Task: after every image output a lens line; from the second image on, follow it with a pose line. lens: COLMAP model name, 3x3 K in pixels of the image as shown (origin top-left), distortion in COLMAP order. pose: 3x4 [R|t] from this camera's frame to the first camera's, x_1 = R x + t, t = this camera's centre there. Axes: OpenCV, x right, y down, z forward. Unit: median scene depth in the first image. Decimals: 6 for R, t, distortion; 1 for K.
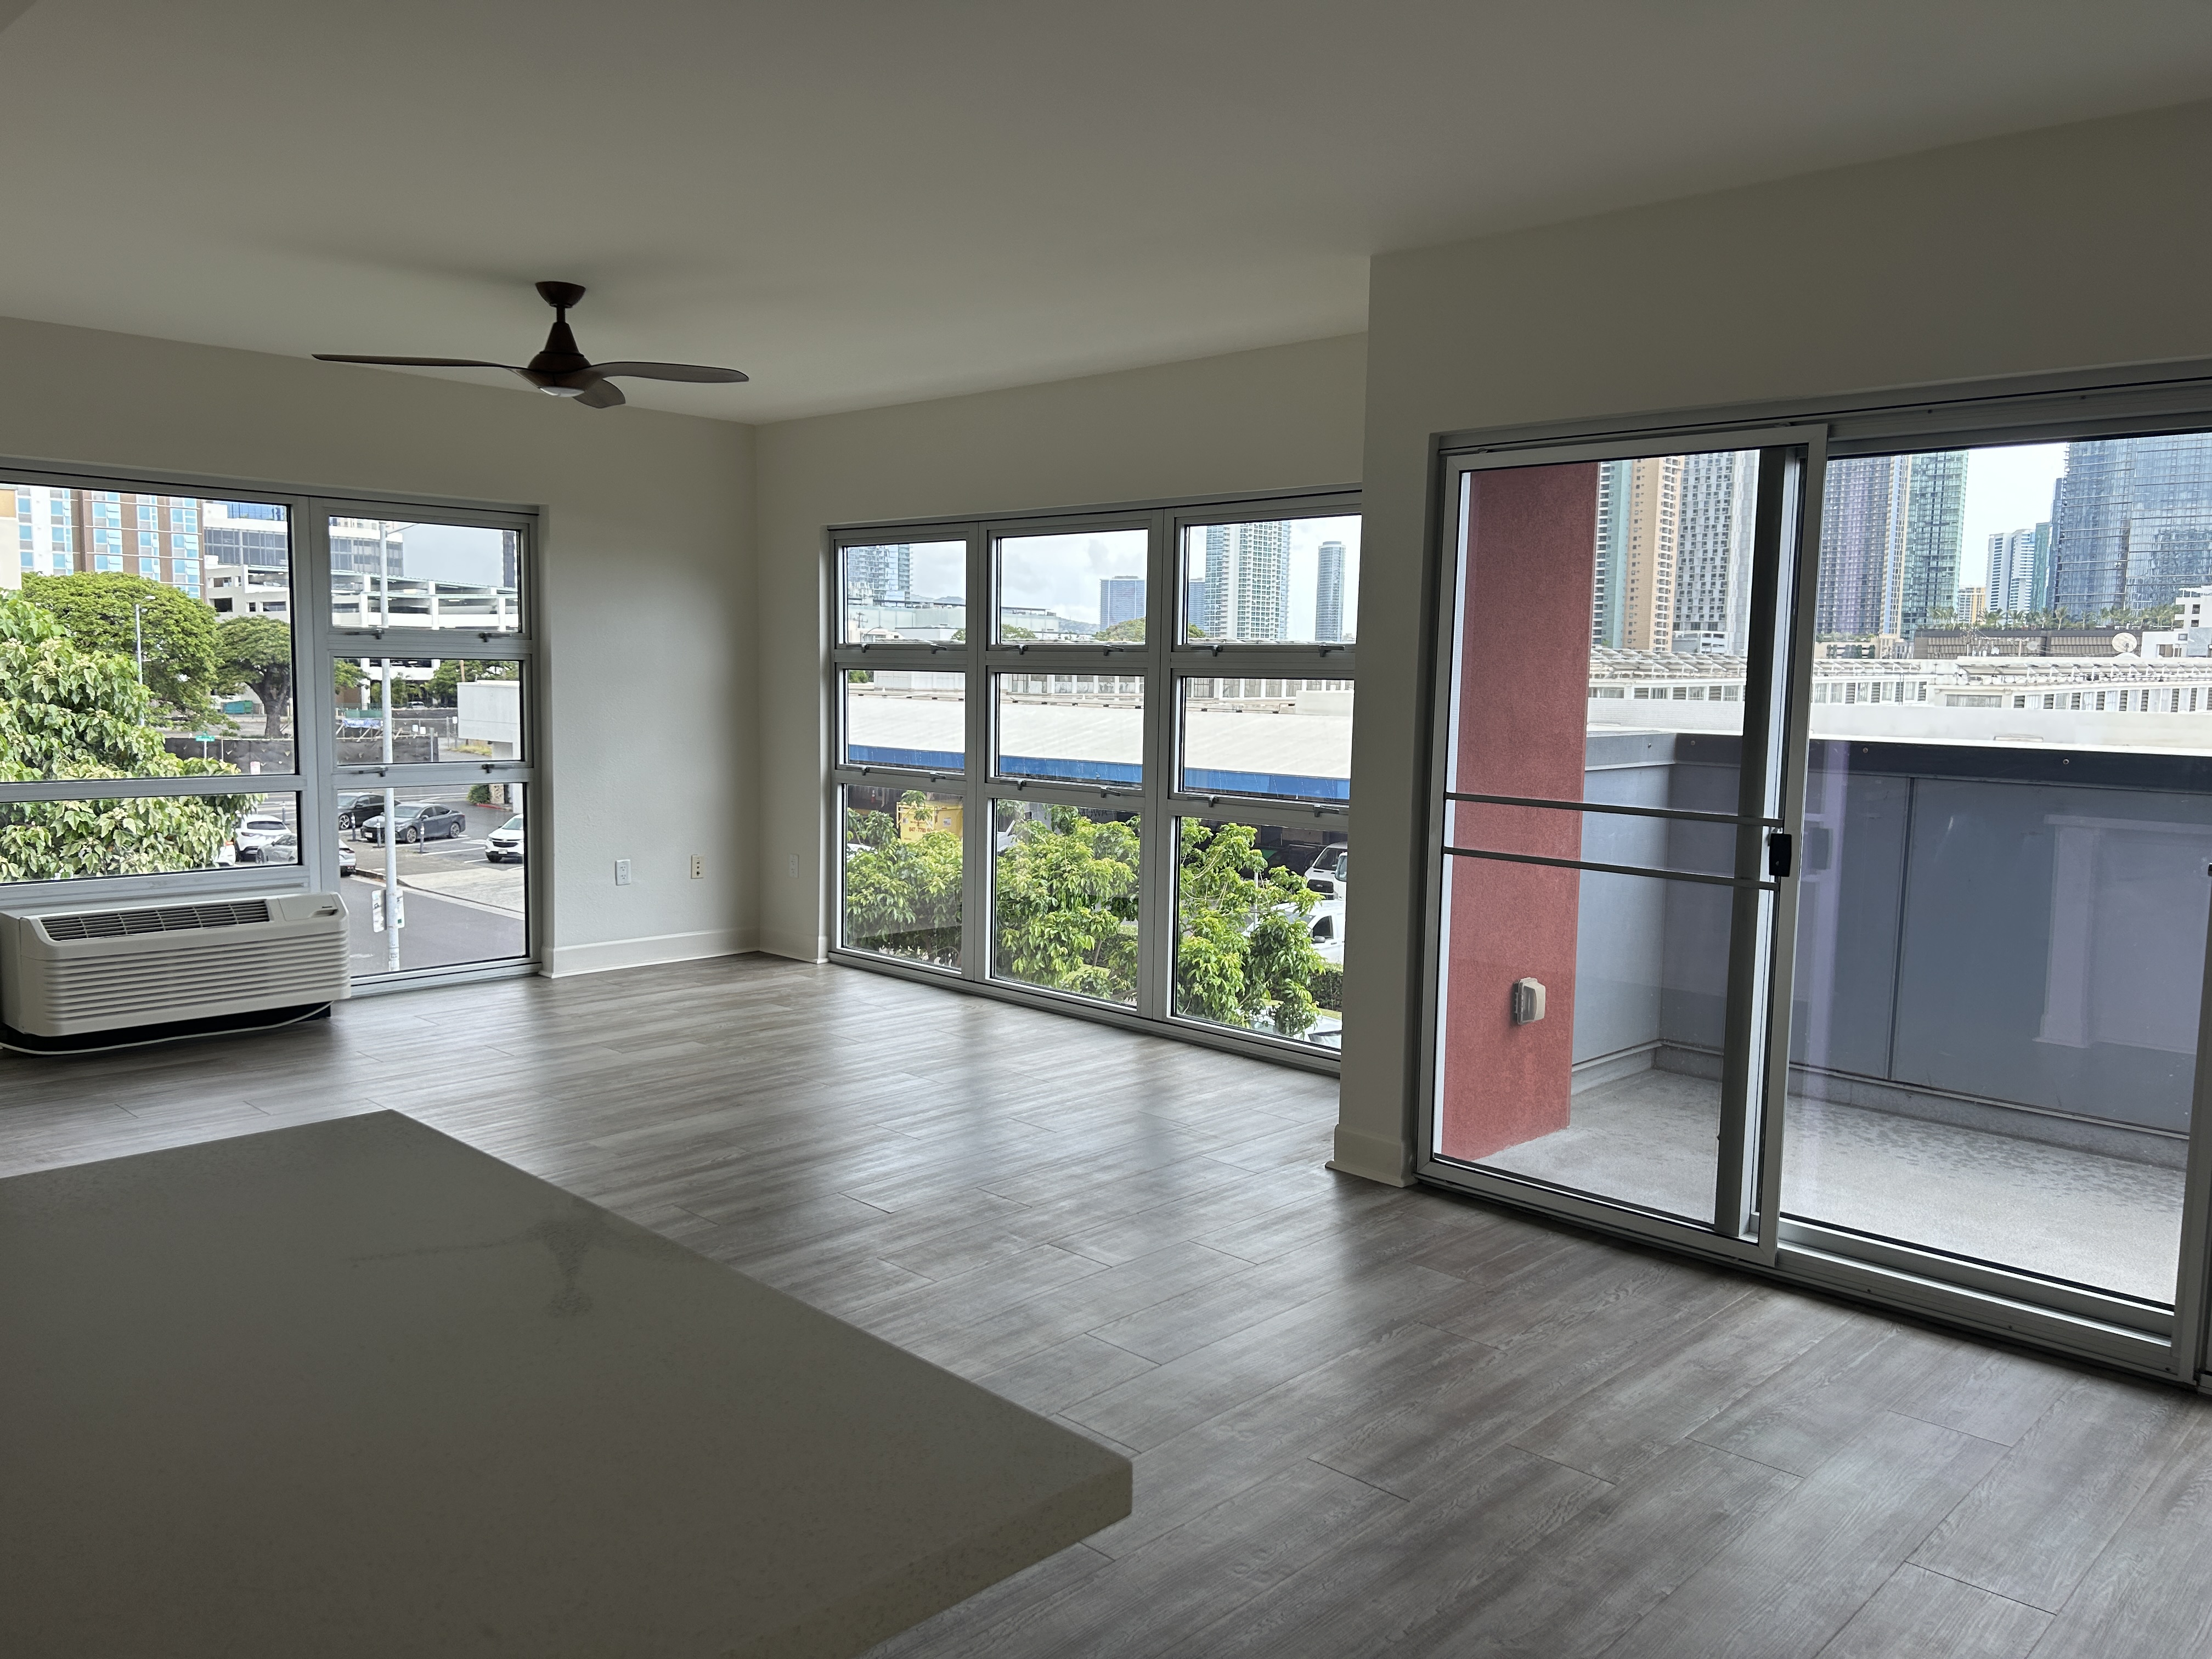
lens RADIAL K [[1666.8, 0, 1106.0], [0, 1666.8, 829.5], [0, 0, 1]] dist [0.062812, -0.065272]
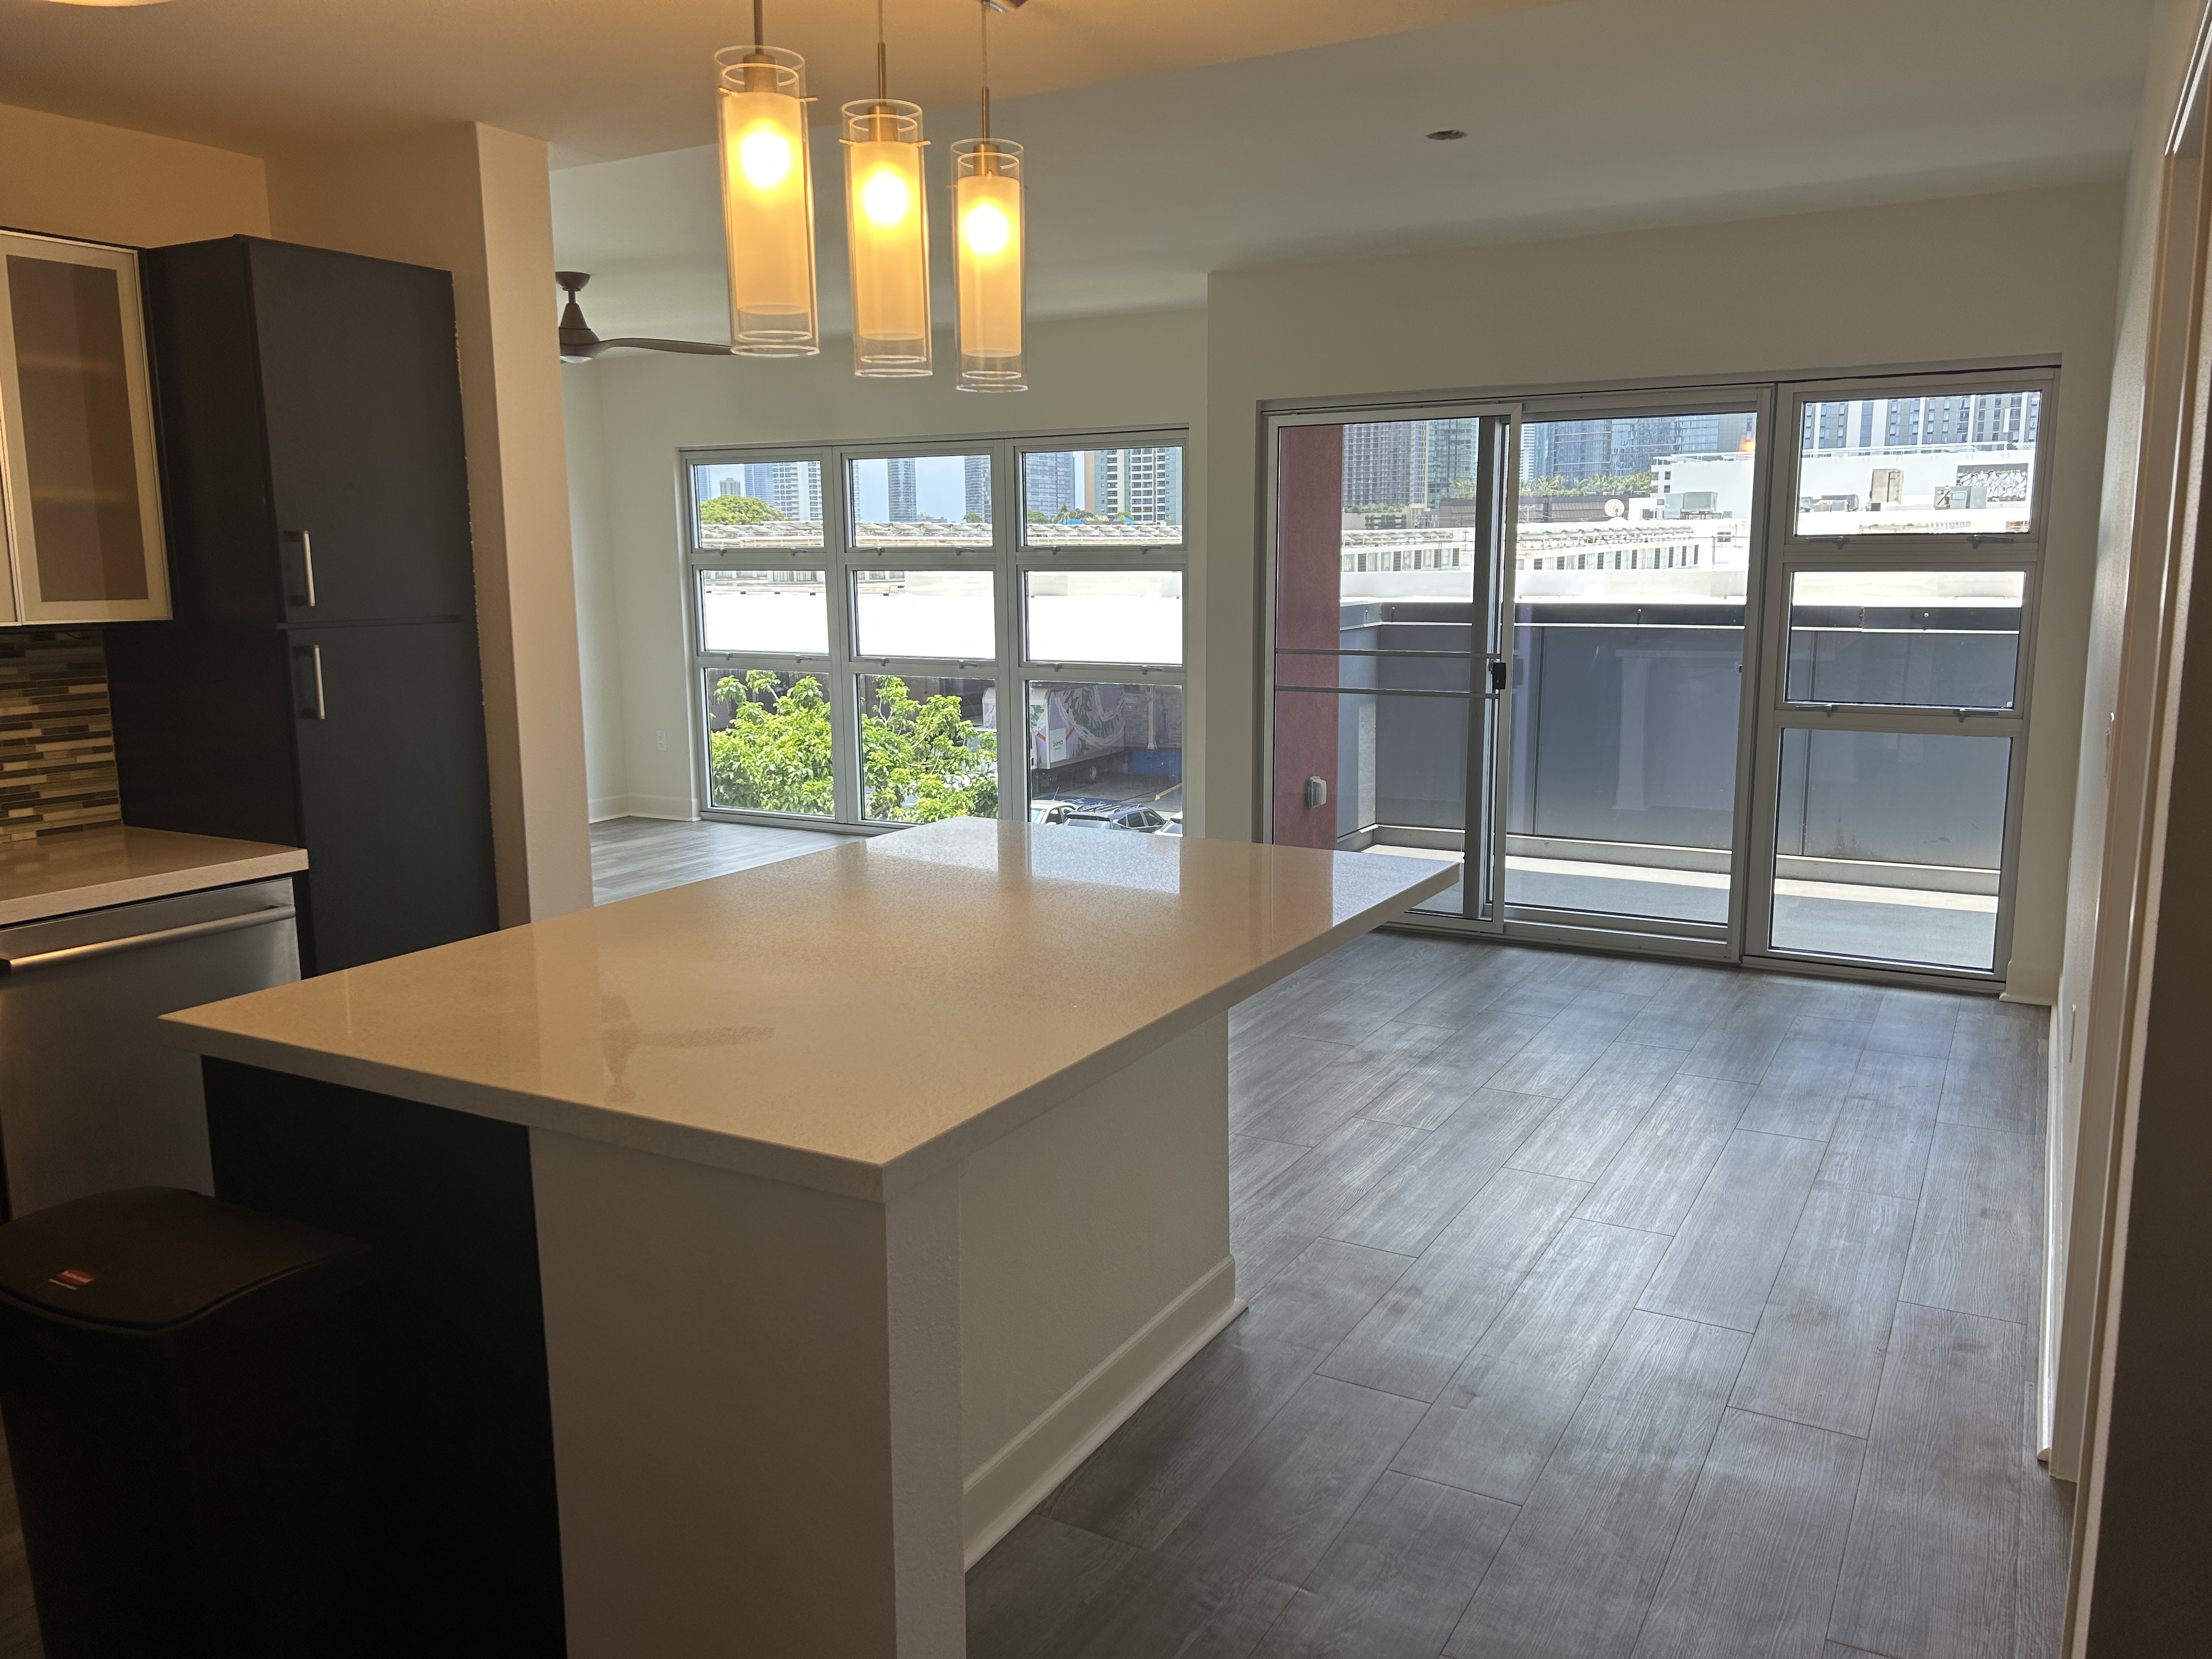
lens RADIAL K [[1666.8, 0, 1106.0], [0, 1666.8, 829.5], [0, 0, 1]] dist [0.062812, -0.065272]
pose [[0.967983, -0.068128, 0.241593, -0.217493], [0.051098, 0.995792, 0.076073, 0.012860], [-0.245759, -0.061292, 0.967391, -0.277423]]
